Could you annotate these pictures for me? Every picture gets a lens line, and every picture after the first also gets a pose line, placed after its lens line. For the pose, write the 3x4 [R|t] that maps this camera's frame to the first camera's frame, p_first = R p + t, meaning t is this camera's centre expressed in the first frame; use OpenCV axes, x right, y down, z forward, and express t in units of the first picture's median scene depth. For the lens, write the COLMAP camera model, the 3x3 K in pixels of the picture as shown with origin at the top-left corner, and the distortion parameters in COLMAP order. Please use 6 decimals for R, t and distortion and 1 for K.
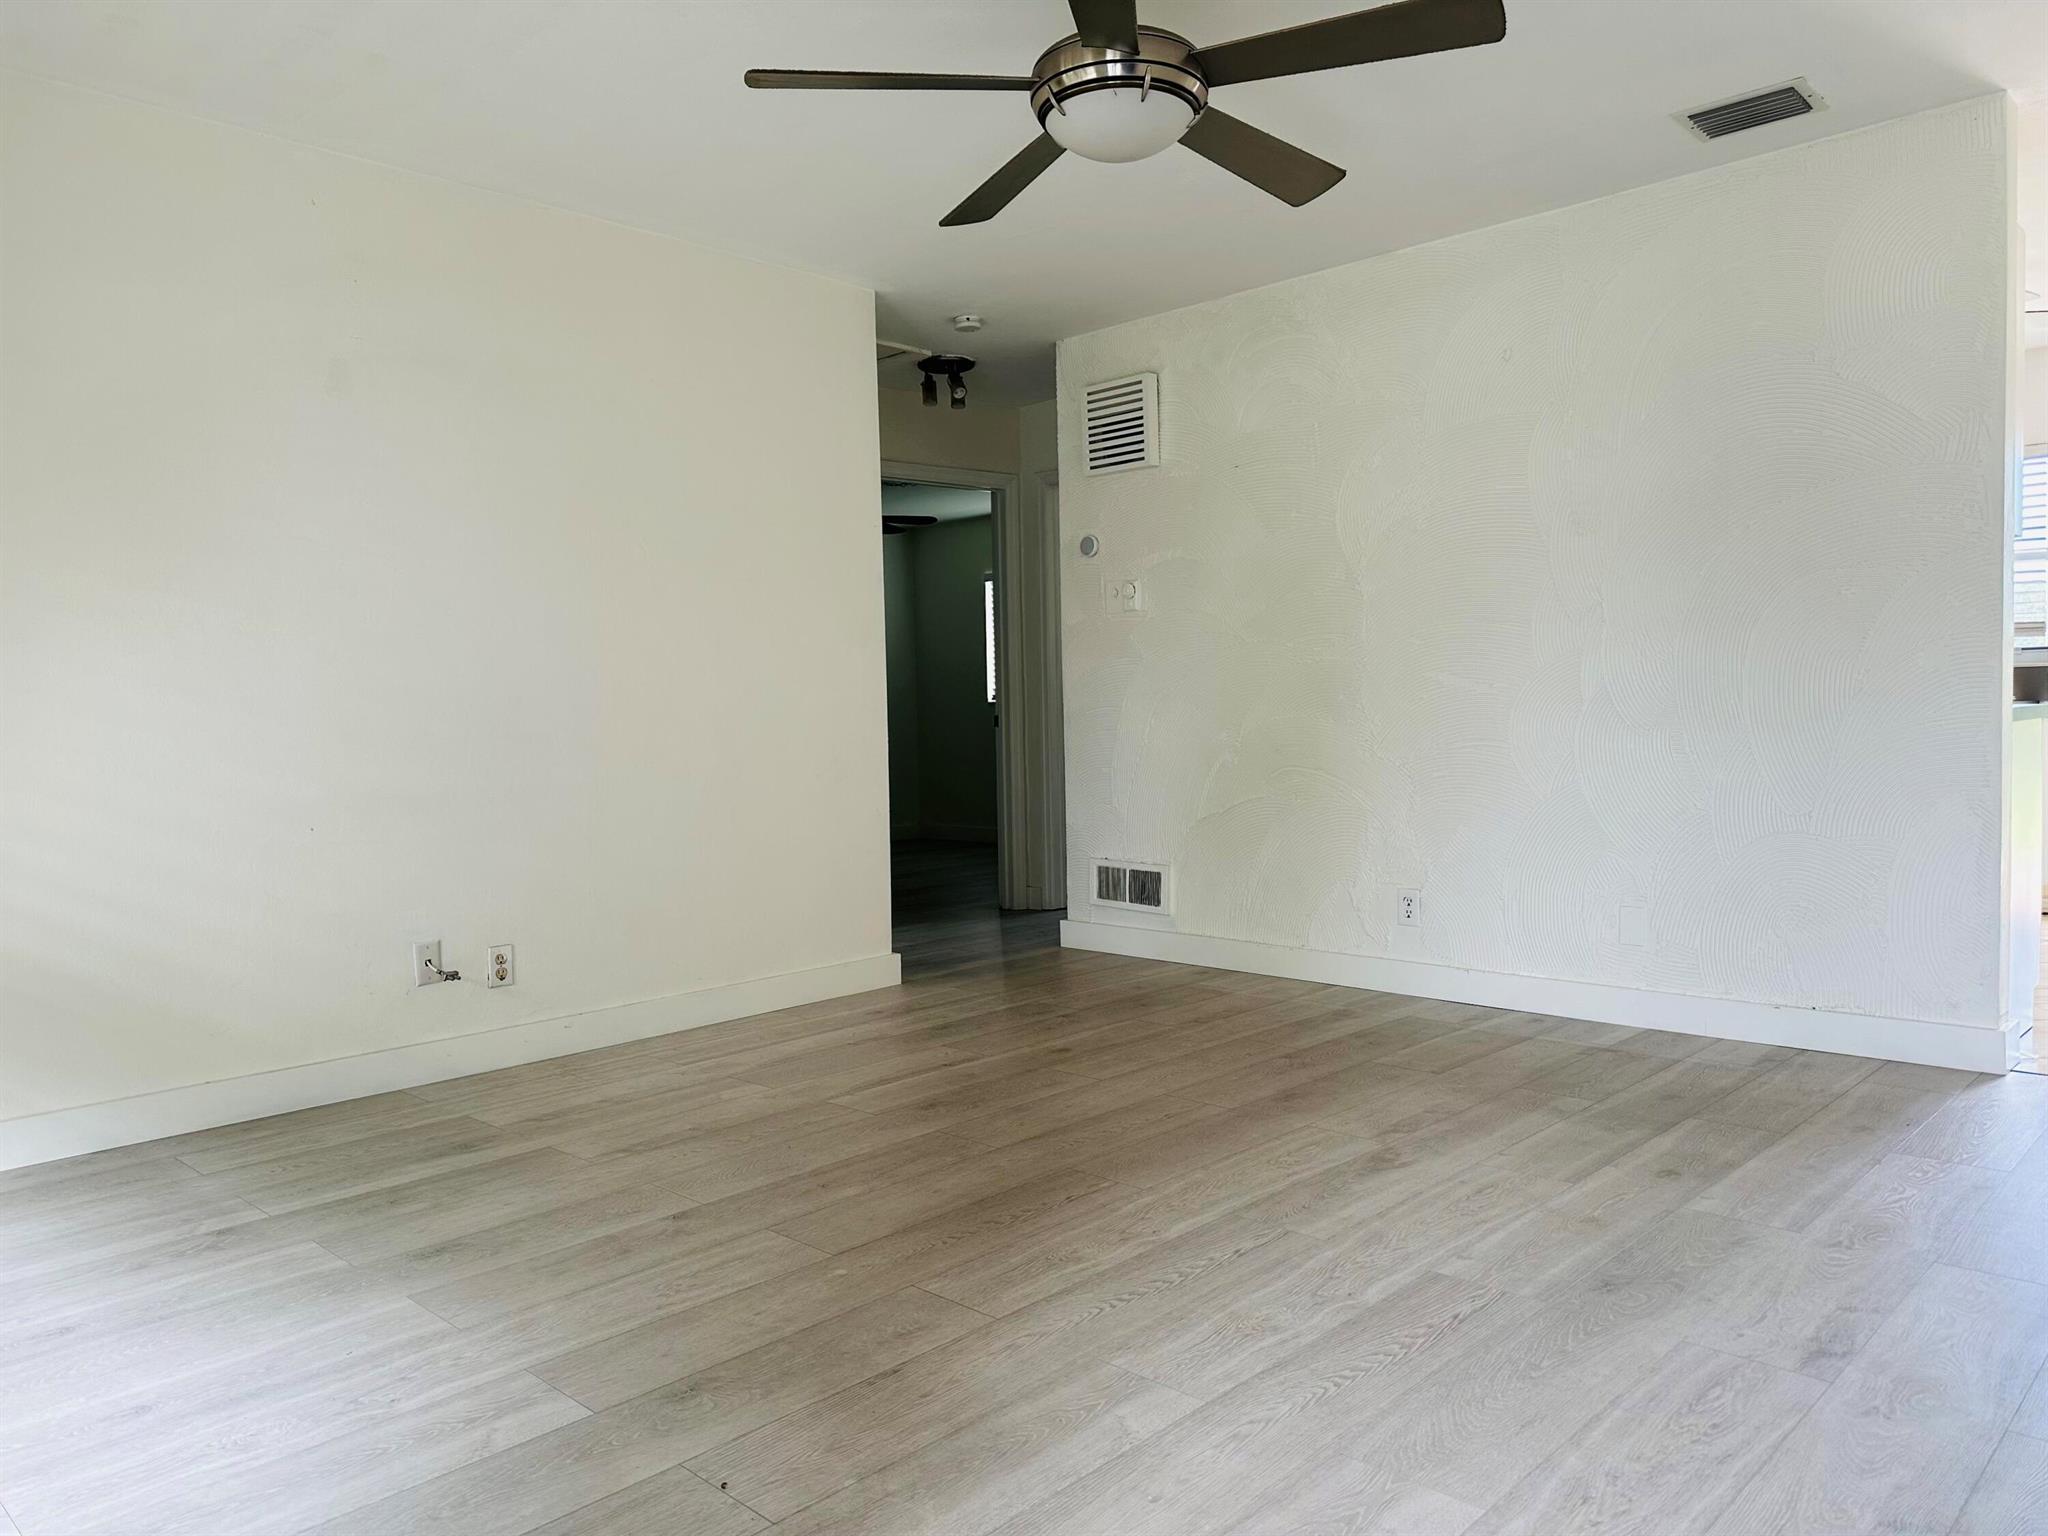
lens RADIAL K [[1459.0, 0, 1010.9], [0, 1459.0, 784.6], [0, 0, 1]] dist [0.107018, -0.117998]
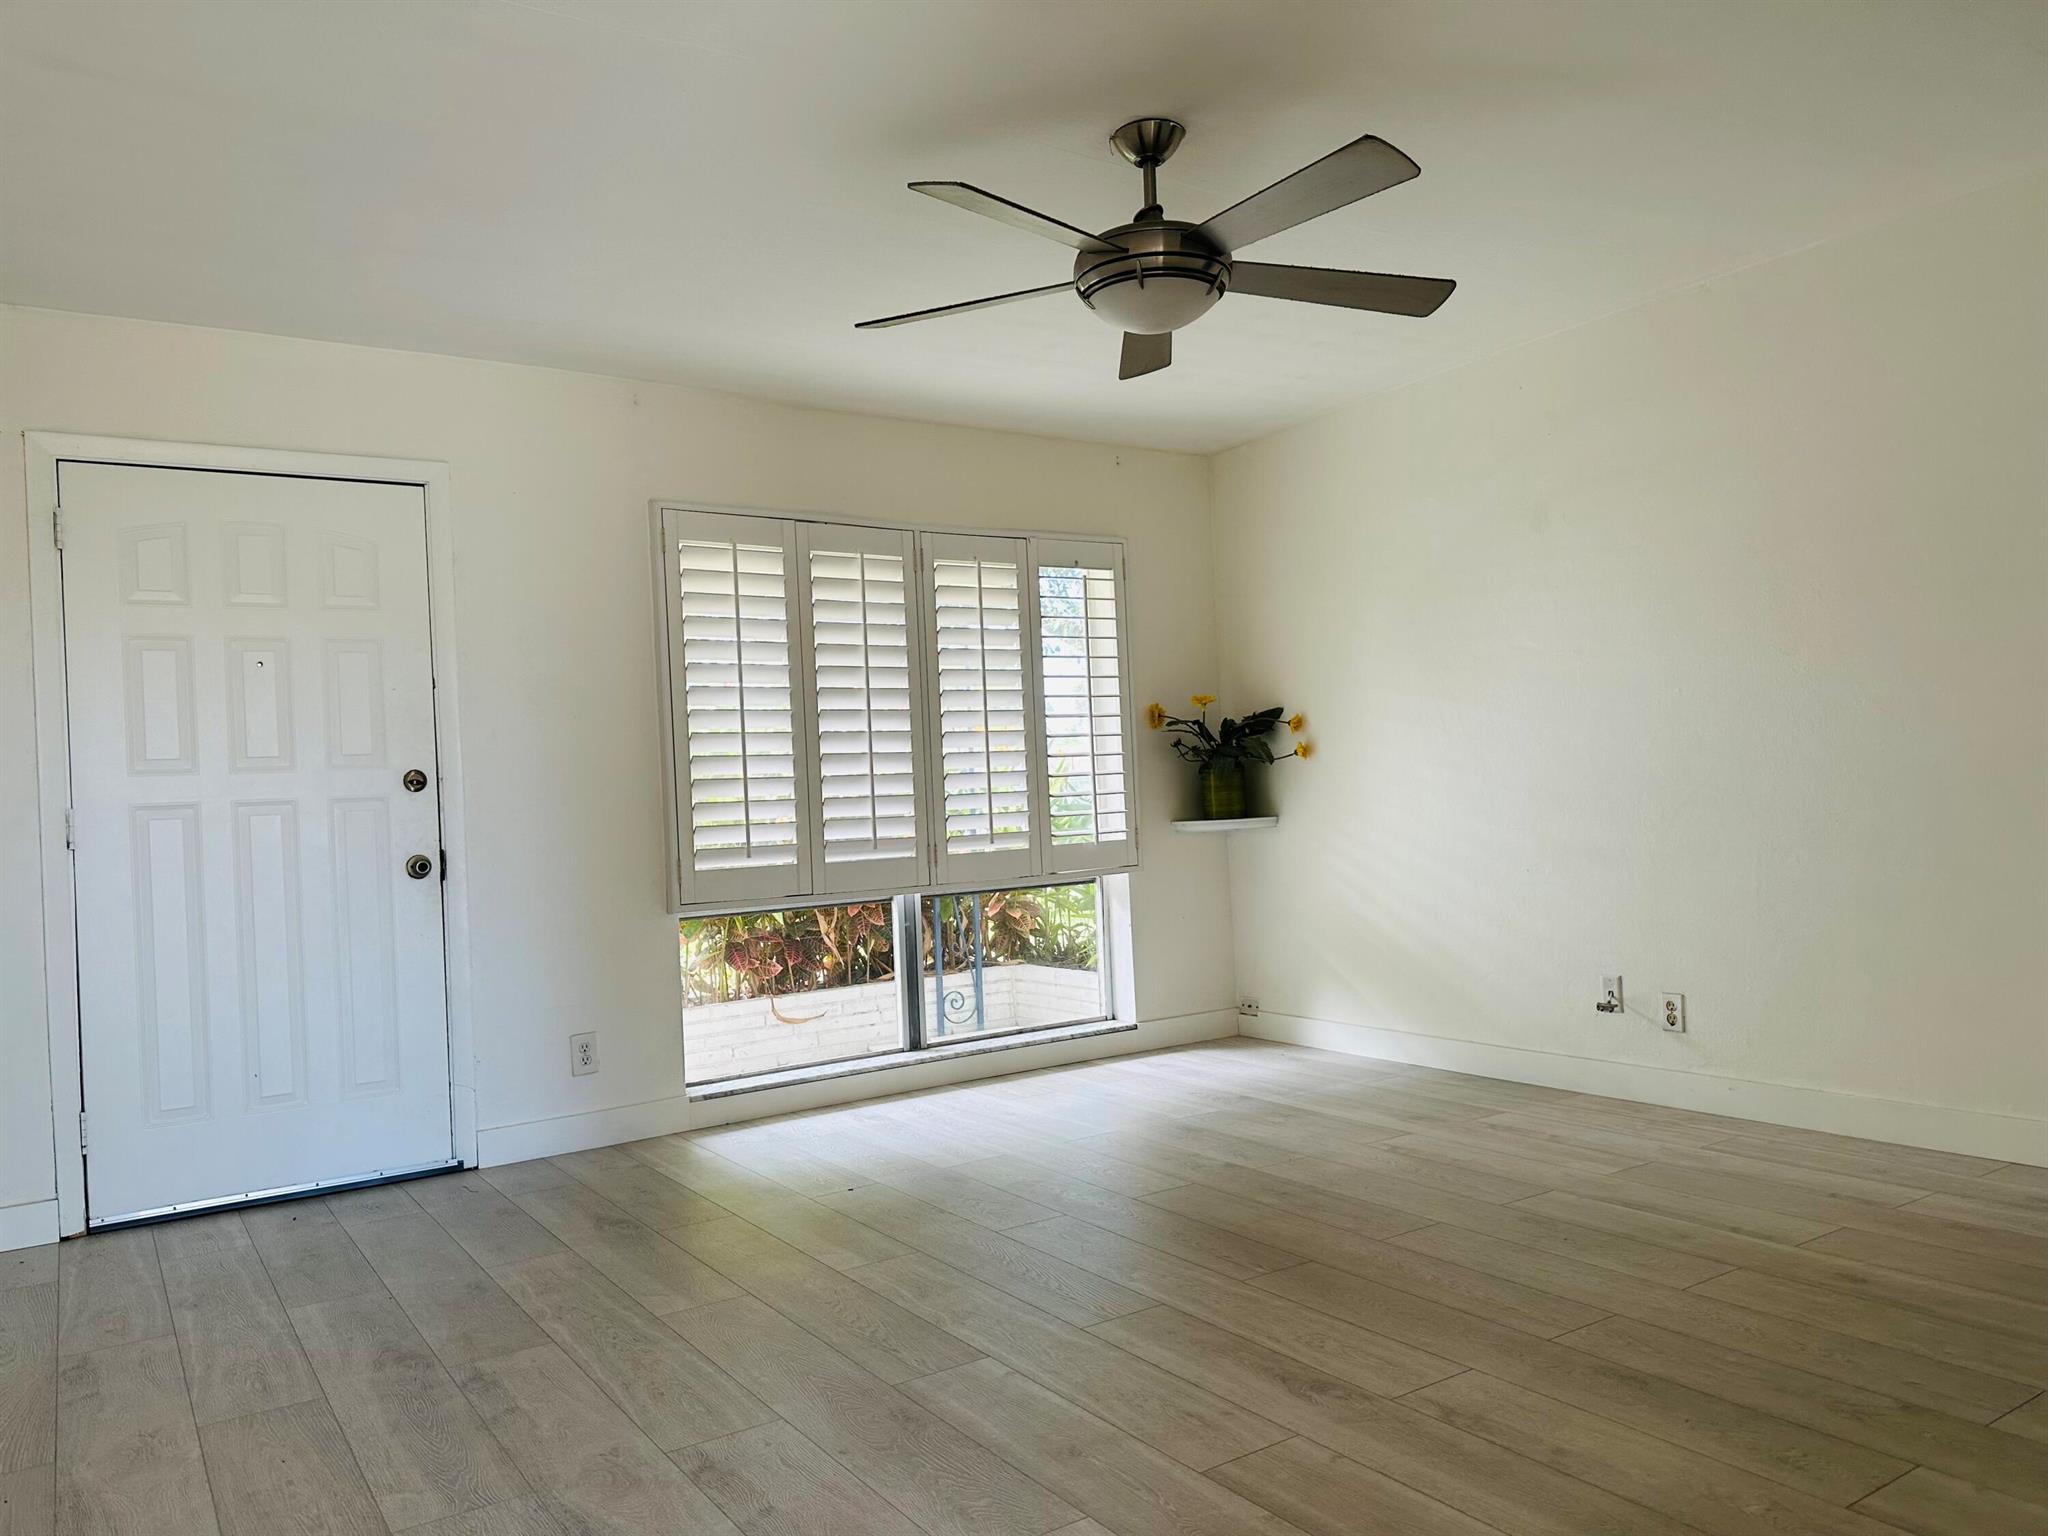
lens RADIAL K [[1459.0, 0, 1010.9], [0, 1459.0, 784.6], [0, 0, 1]] dist [0.107018, -0.117998]
pose [[-0.219497, 0.025404, -0.975282, 1.010403], [-0.000552, 0.999658, 0.026163, -0.088222], [0.975613, 0.006282, -0.219408, 0.959585]]
